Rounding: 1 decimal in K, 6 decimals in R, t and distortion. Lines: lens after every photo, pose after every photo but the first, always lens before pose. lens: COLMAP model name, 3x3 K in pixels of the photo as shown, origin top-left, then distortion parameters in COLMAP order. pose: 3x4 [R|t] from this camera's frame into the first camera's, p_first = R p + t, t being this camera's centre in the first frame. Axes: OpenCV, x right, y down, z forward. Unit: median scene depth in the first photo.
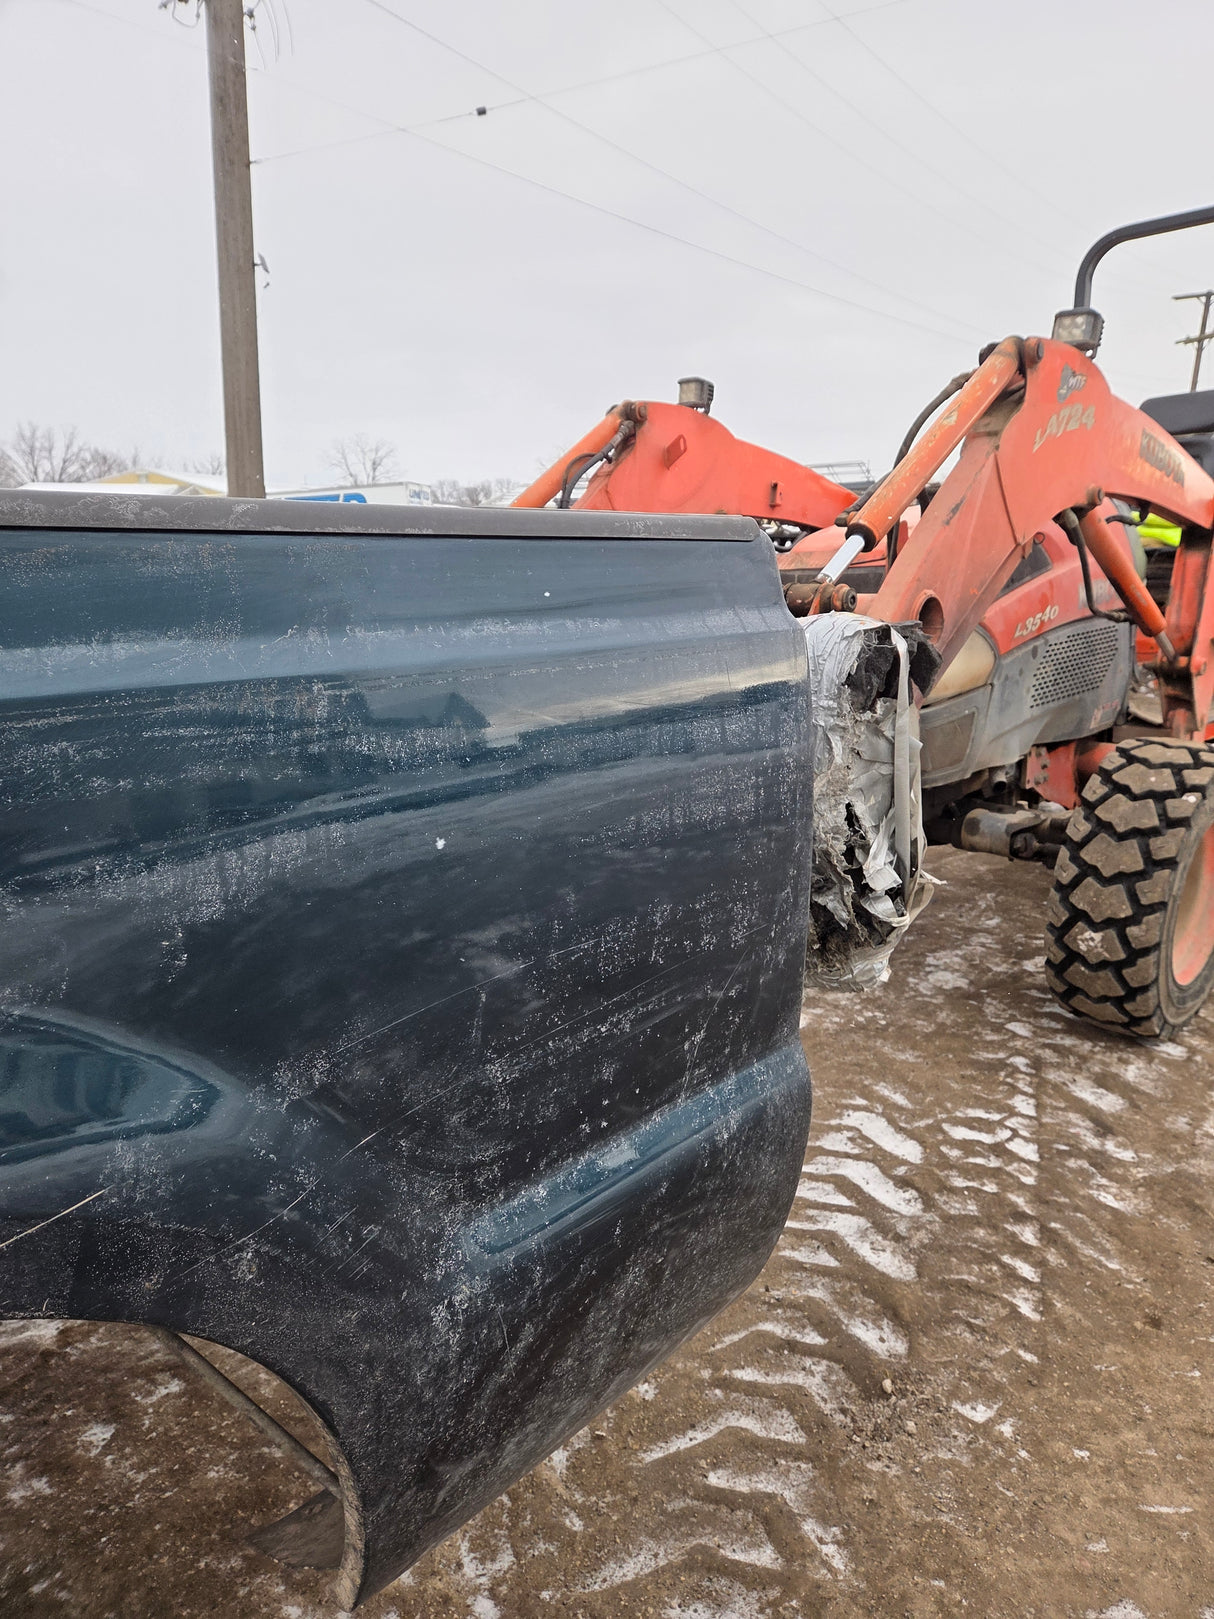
lens RADIAL K [[1065.3, 0, 602.8], [0, 1065.3, 813.9], [0, 0, 1]] dist [0.077318, -0.072115]
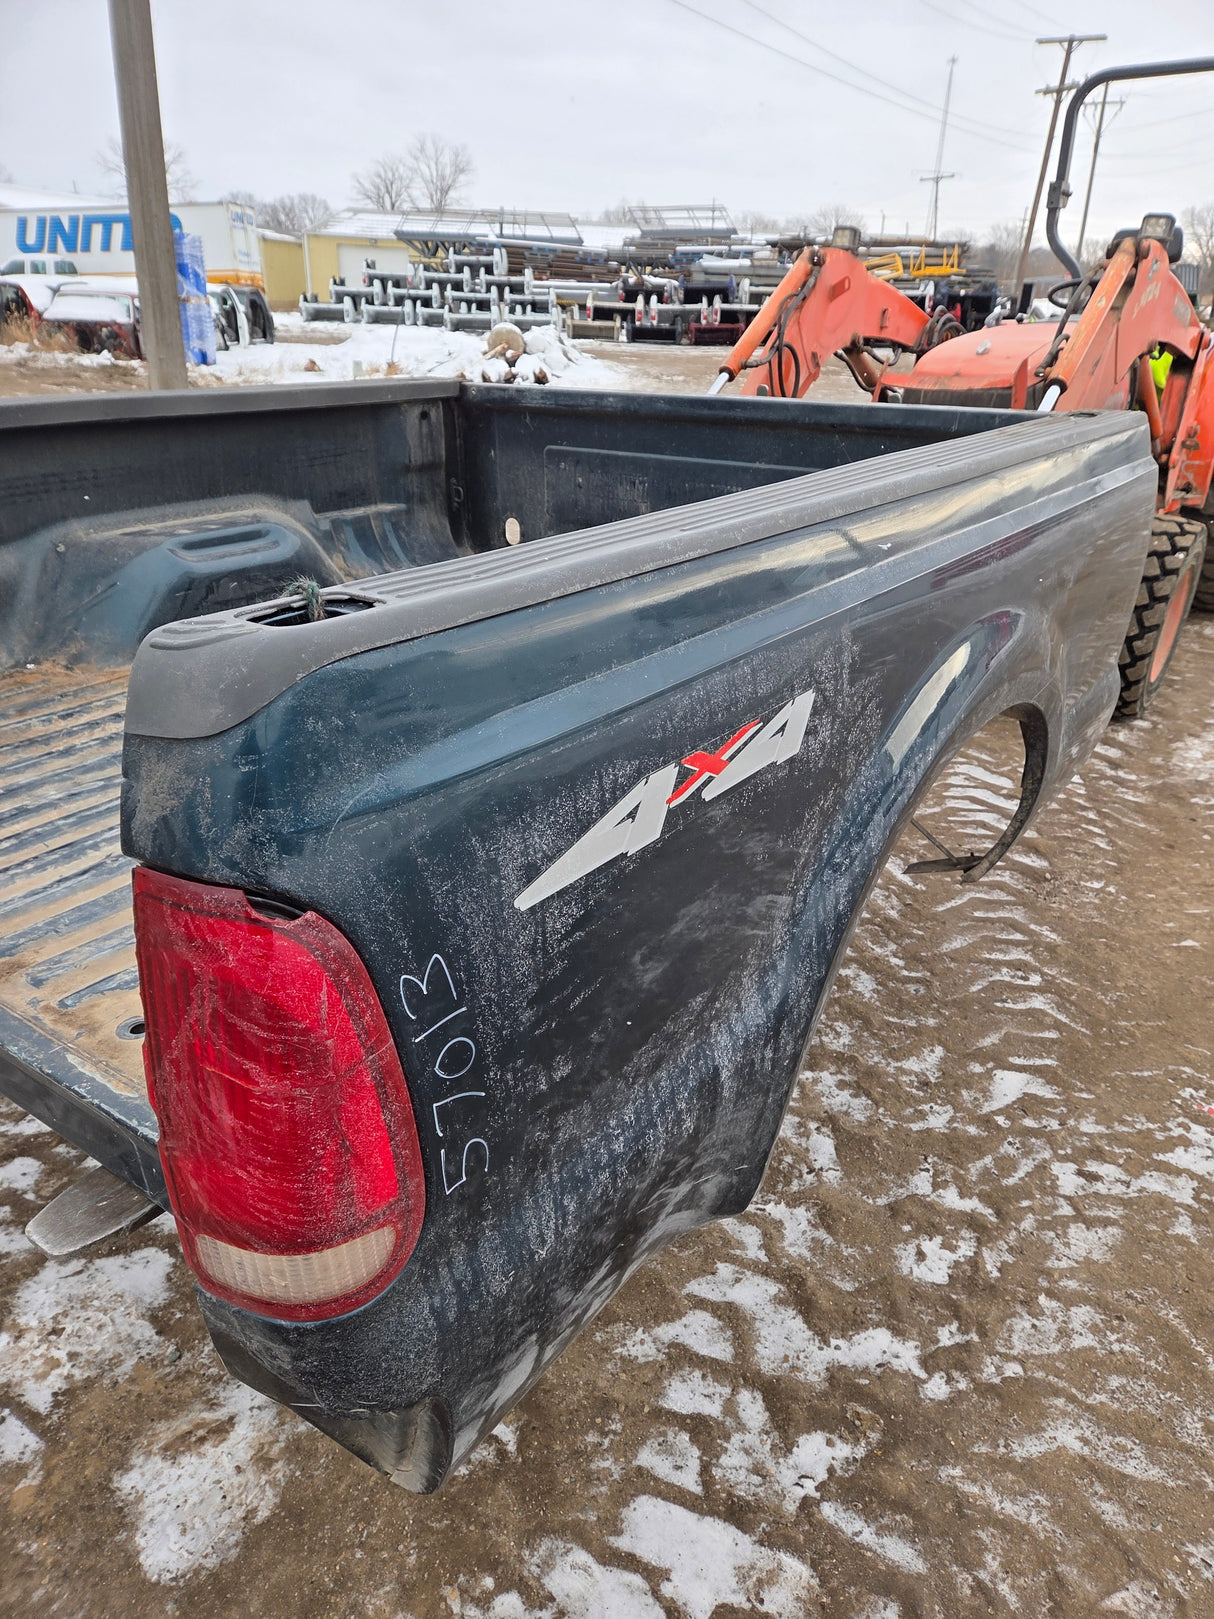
lens RADIAL K [[1072.0, 0, 614.8], [0, 1072.0, 809.7], [0, 0, 1]] dist [0.075894, -0.065873]
pose [[0.986878, -0.036473, 0.157296, -0.629576], [0.004067, 0.979461, 0.201593, 0.029292], [-0.161418, -0.198308, 0.966757, -0.546357]]
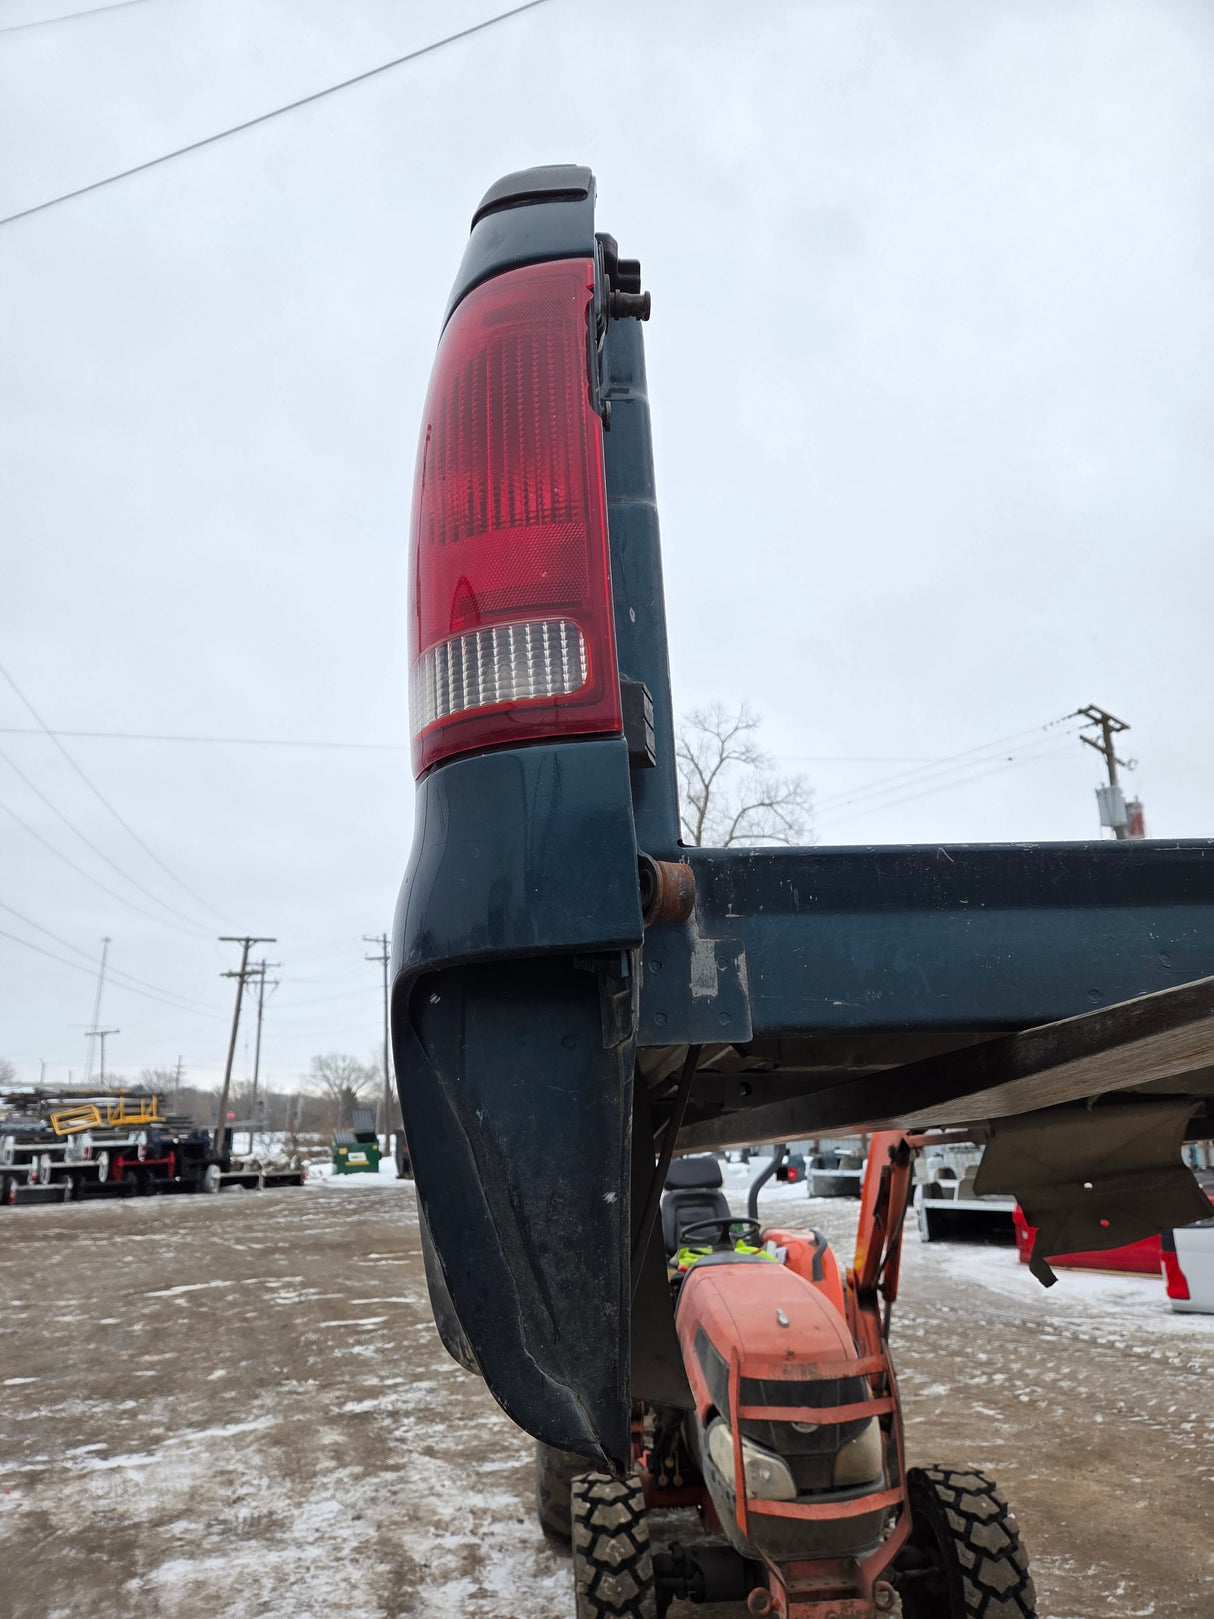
lens RADIAL K [[1079.8, 0, 596.5], [0, 1079.8, 811.8], [0, 0, 1]] dist [0.072772, -0.061638]
pose [[0.667210, 0.211526, 0.714205, -1.446016], [0.181278, 0.883891, -0.431132, -0.402080], [-0.722474, 0.417125, 0.551396, 0.191683]]
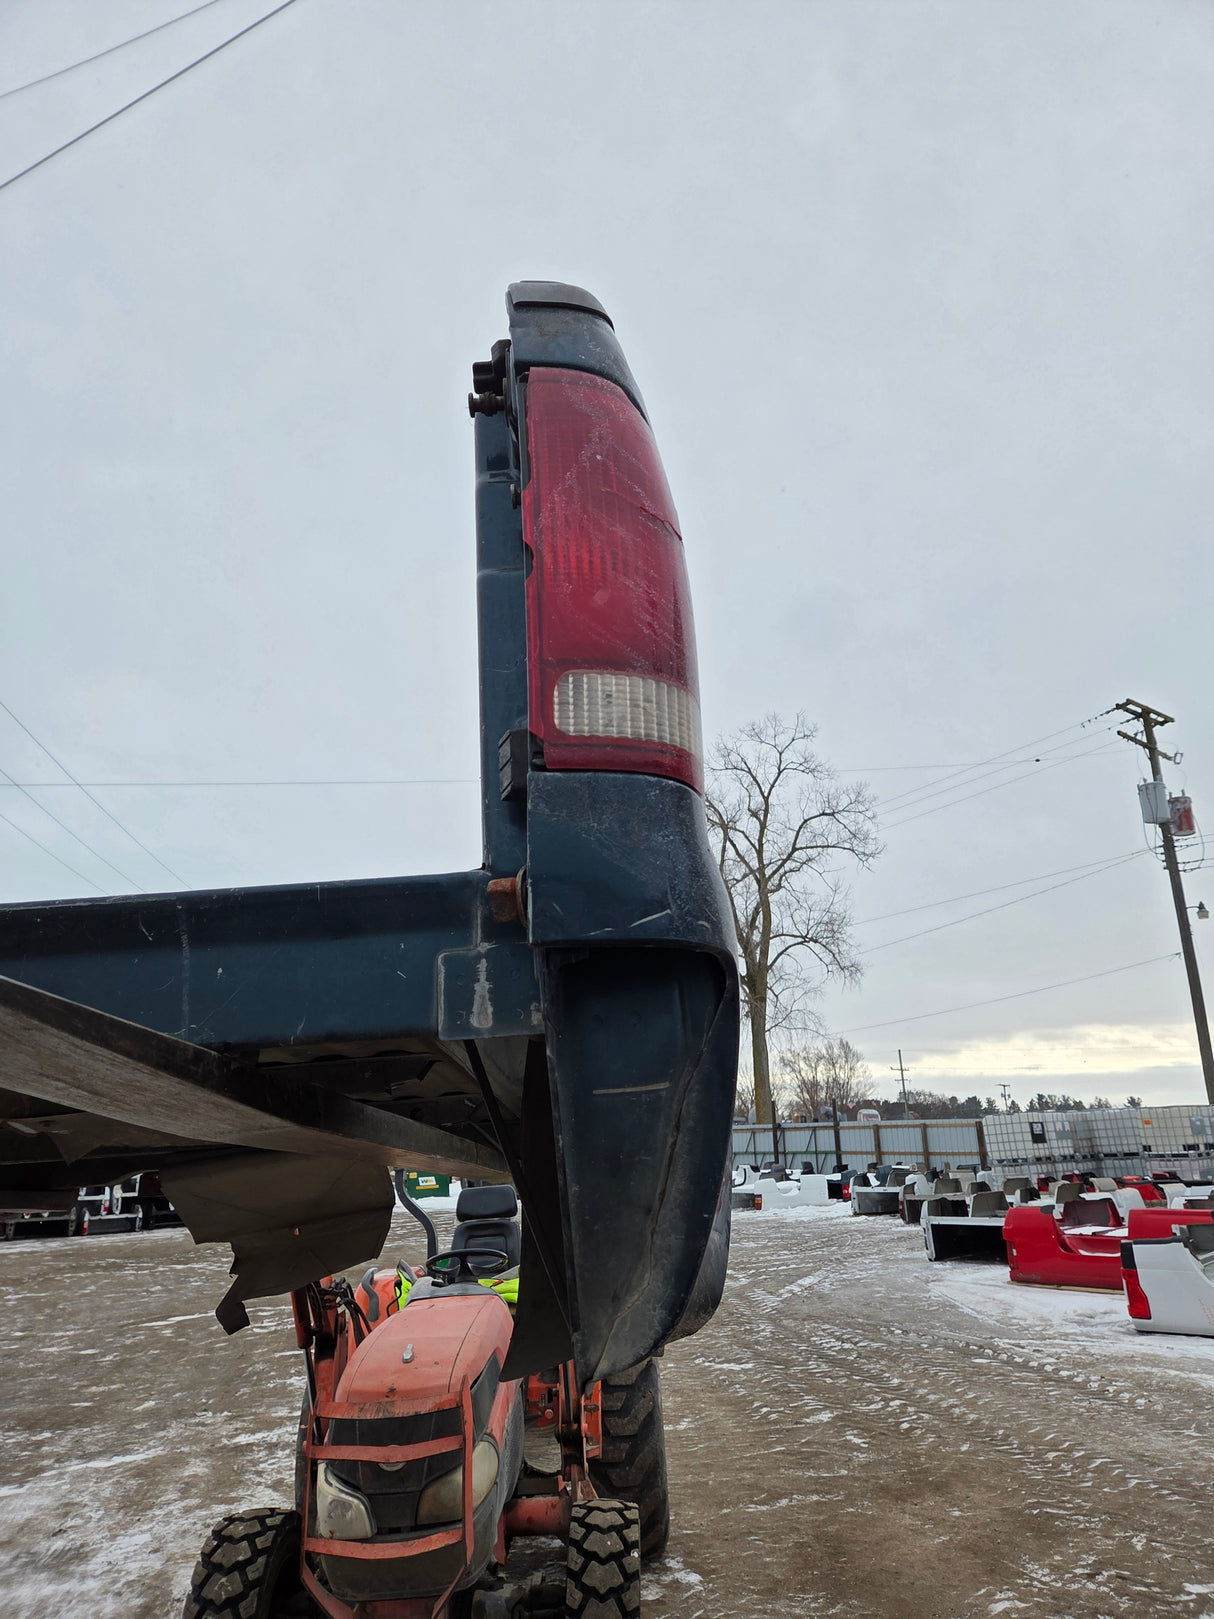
lens RADIAL K [[1075.6, 0, 605.8], [0, 1075.6, 804.6], [0, 0, 1]] dist [0.075687, -0.066415]
pose [[0.726370, 0.196186, 0.658709, -0.860761], [0.187212, 0.865680, -0.464272, -0.262701], [-0.661315, 0.460552, 0.592076, -0.435874]]
